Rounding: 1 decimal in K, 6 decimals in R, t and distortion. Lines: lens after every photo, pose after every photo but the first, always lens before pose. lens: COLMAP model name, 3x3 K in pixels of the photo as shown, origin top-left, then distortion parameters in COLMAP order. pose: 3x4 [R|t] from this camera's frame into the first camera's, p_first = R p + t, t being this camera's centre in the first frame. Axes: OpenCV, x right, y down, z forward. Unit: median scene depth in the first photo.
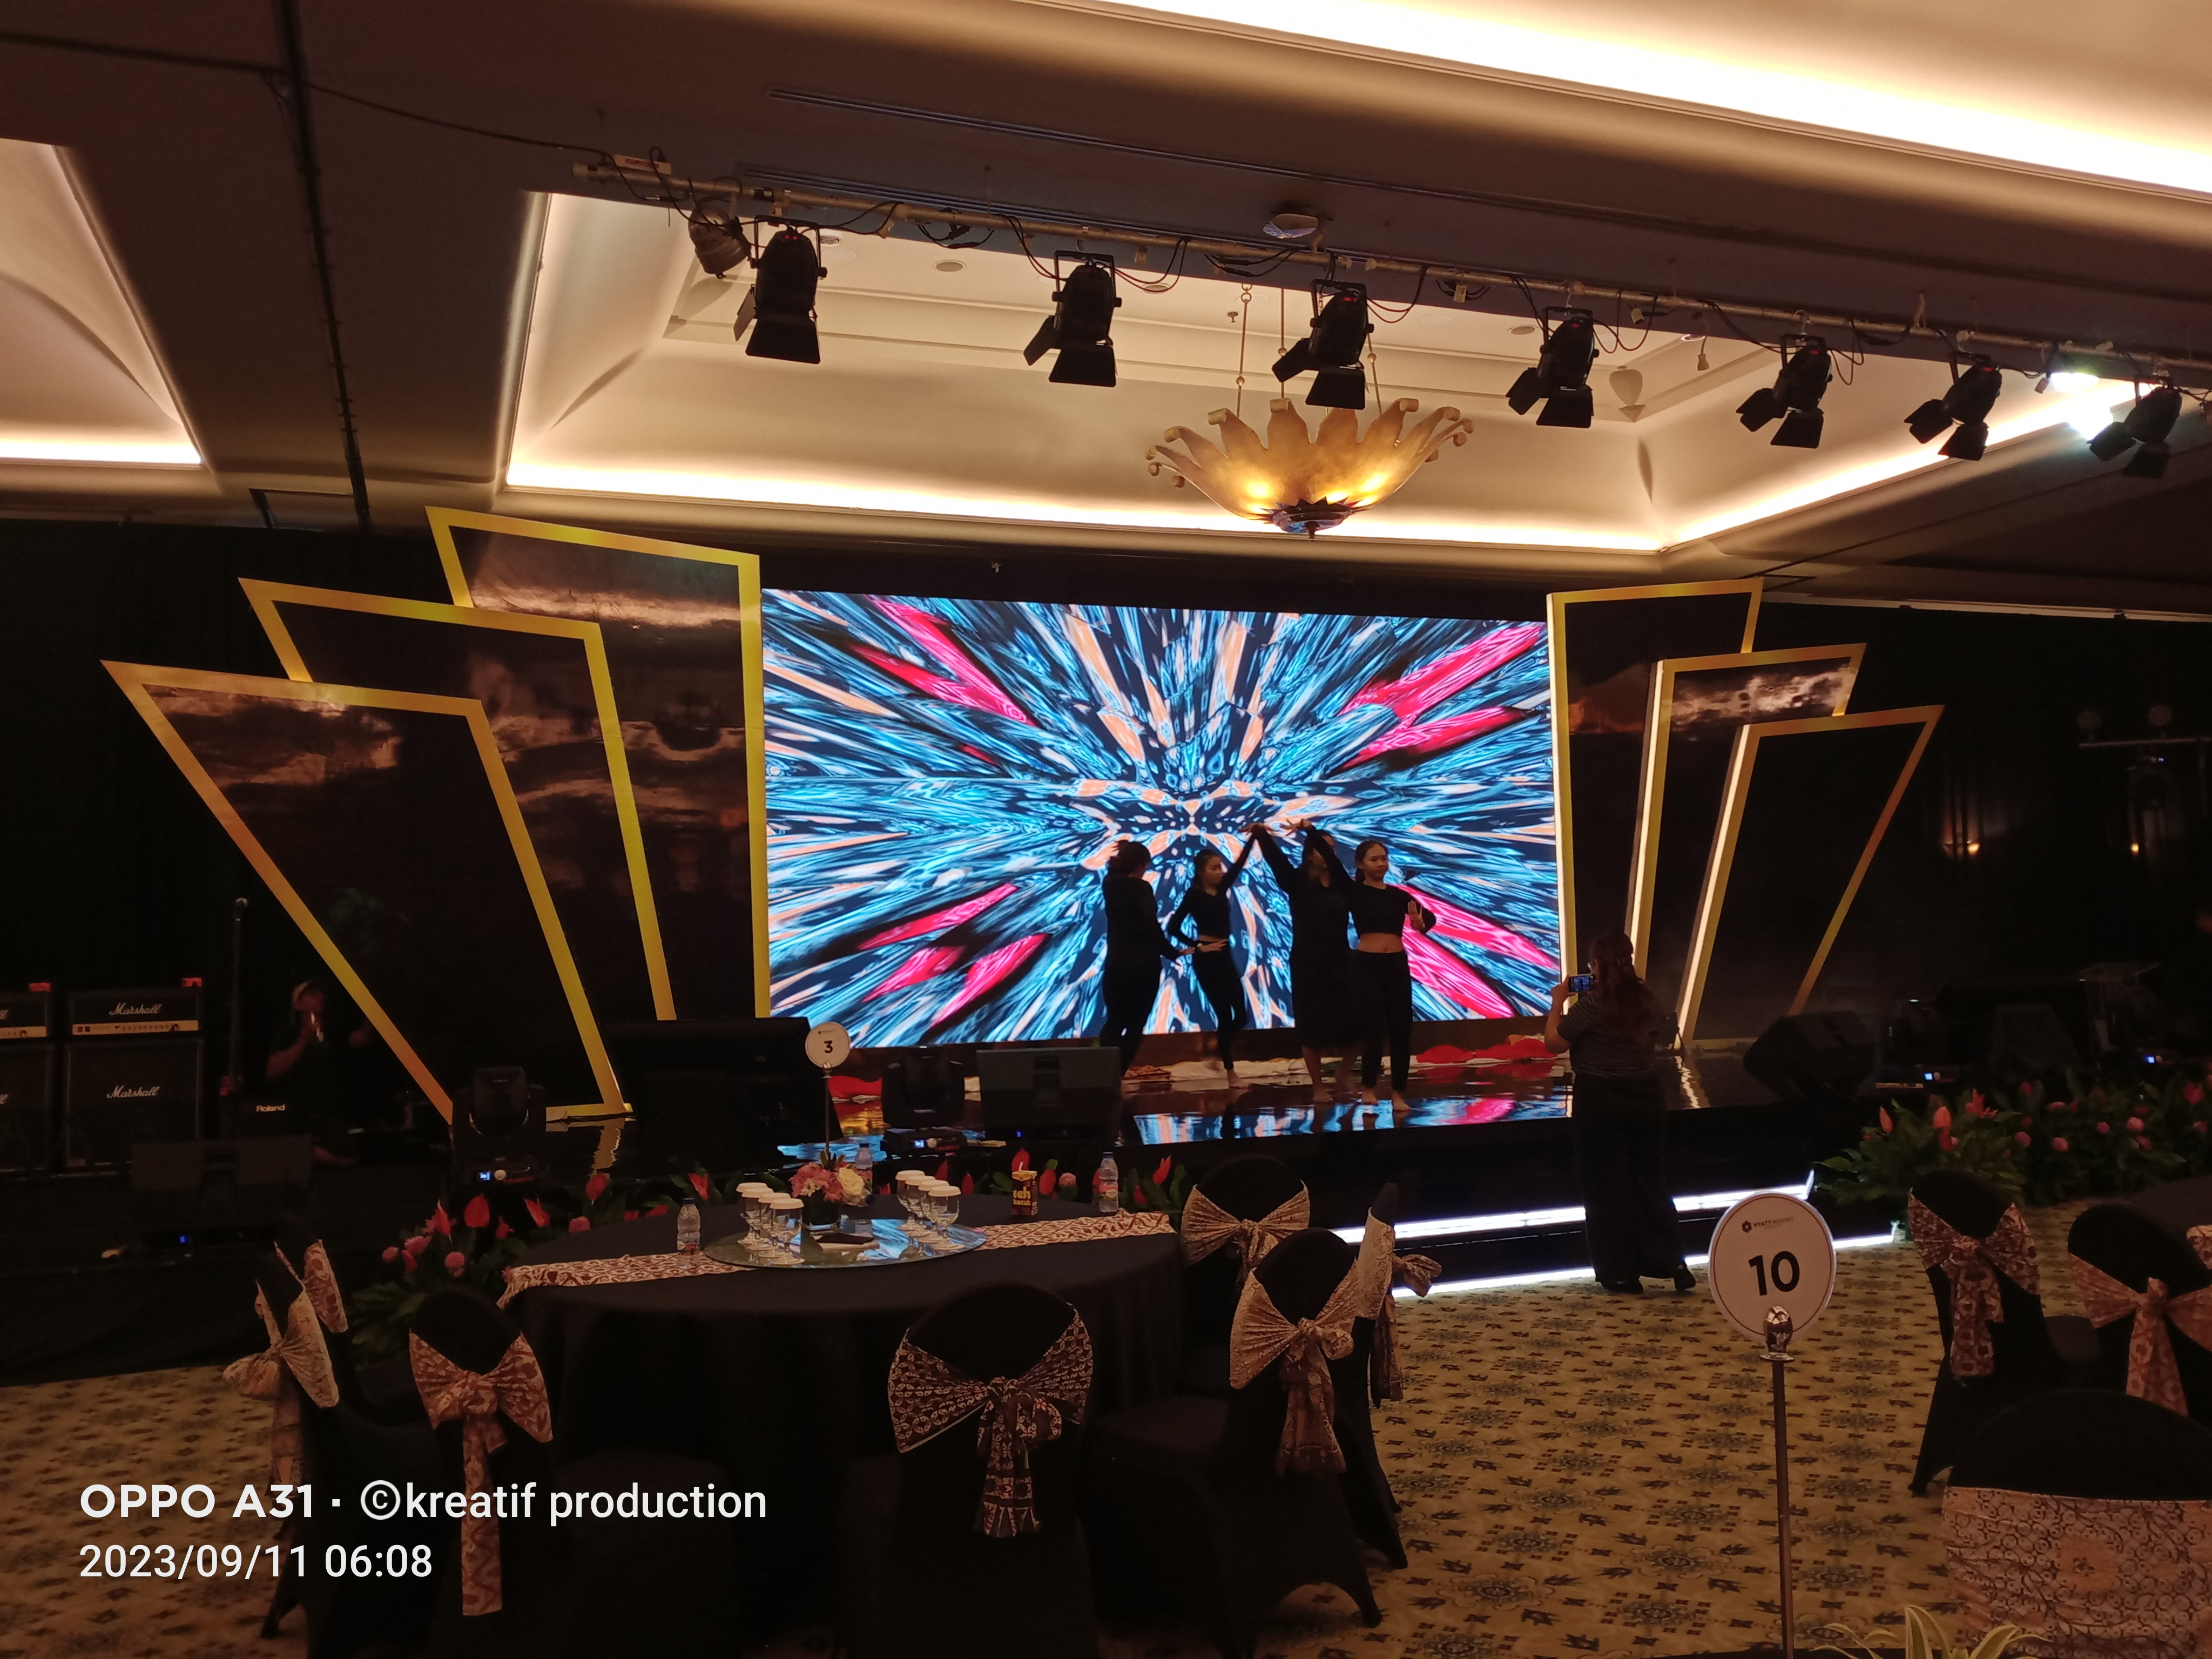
lens RADIAL K [[1750.8, 0, 1126.0], [0, 1750.8, 819.3], [0, 0, 1]] dist [0.010464, -0.038362]
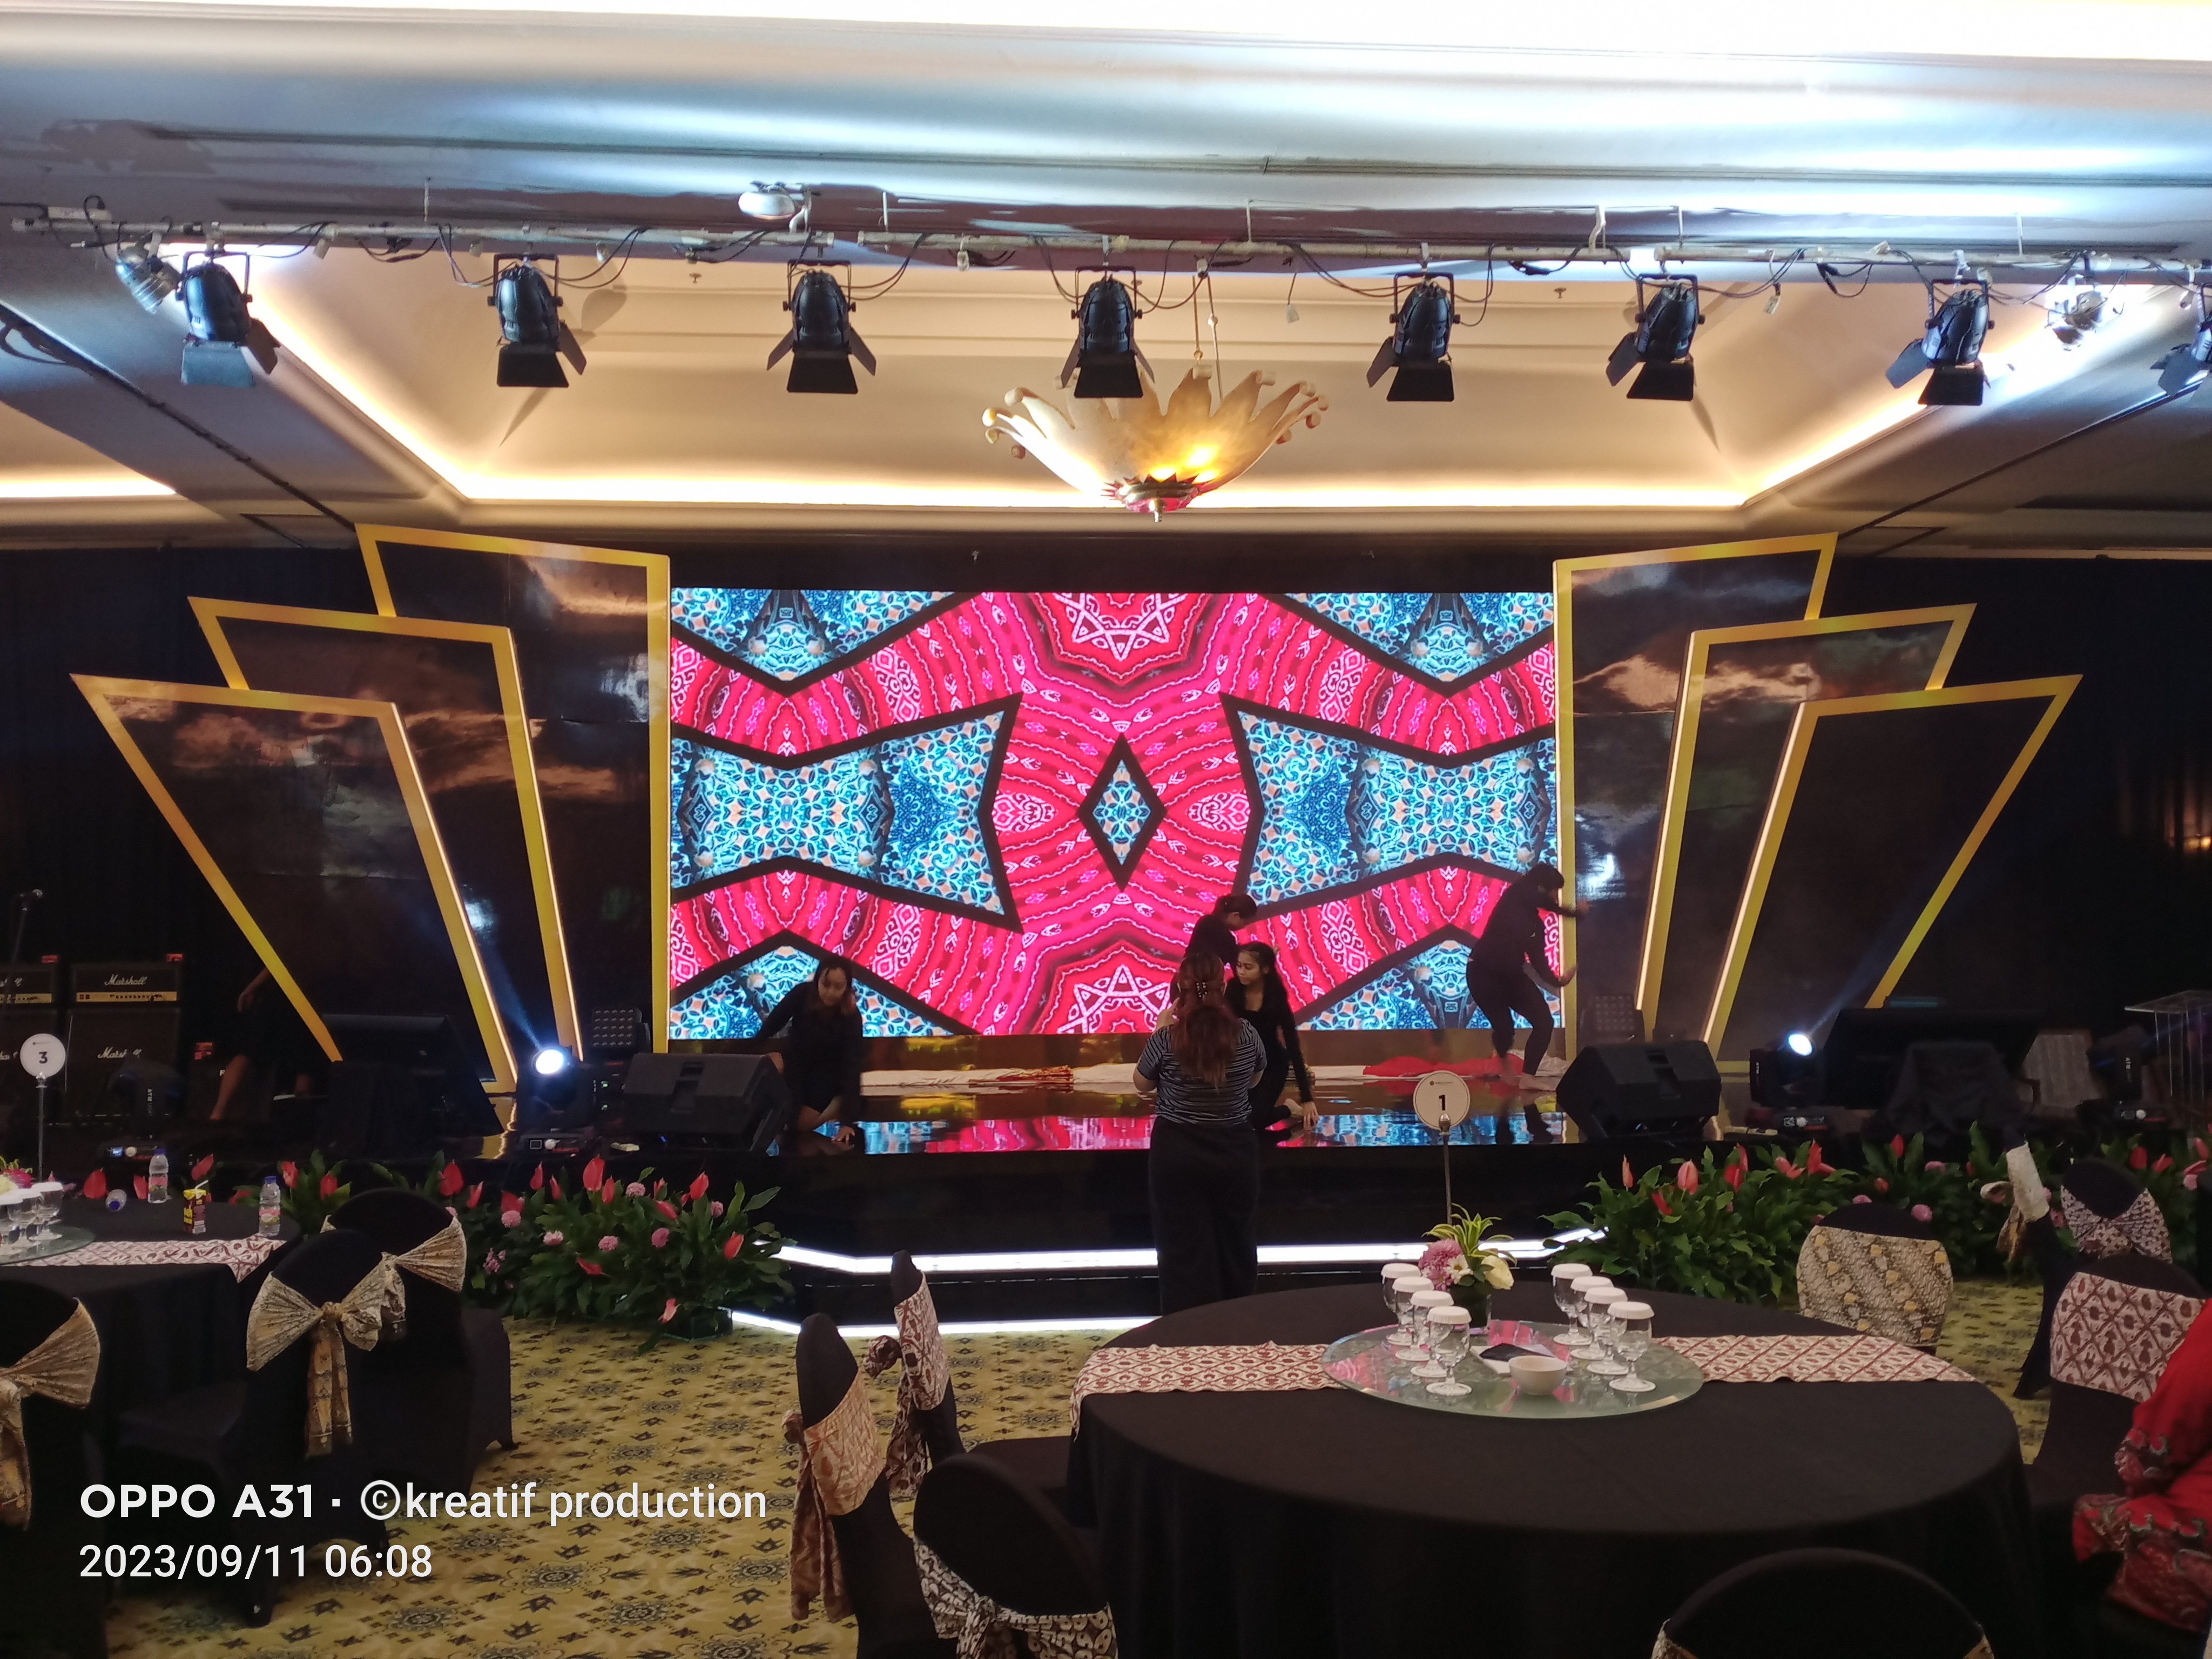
lens RADIAL K [[1750.8, 0, 1111.9], [0, 1750.8, 831.4], [0, 0, 1]] dist [0.010464, -0.038362]
pose [[0.961418, 0.005890, -0.275030, 0.356806], [0.000626, 0.999721, 0.023596, -0.014362], [0.275092, -0.022857, 0.961146, 0.086697]]
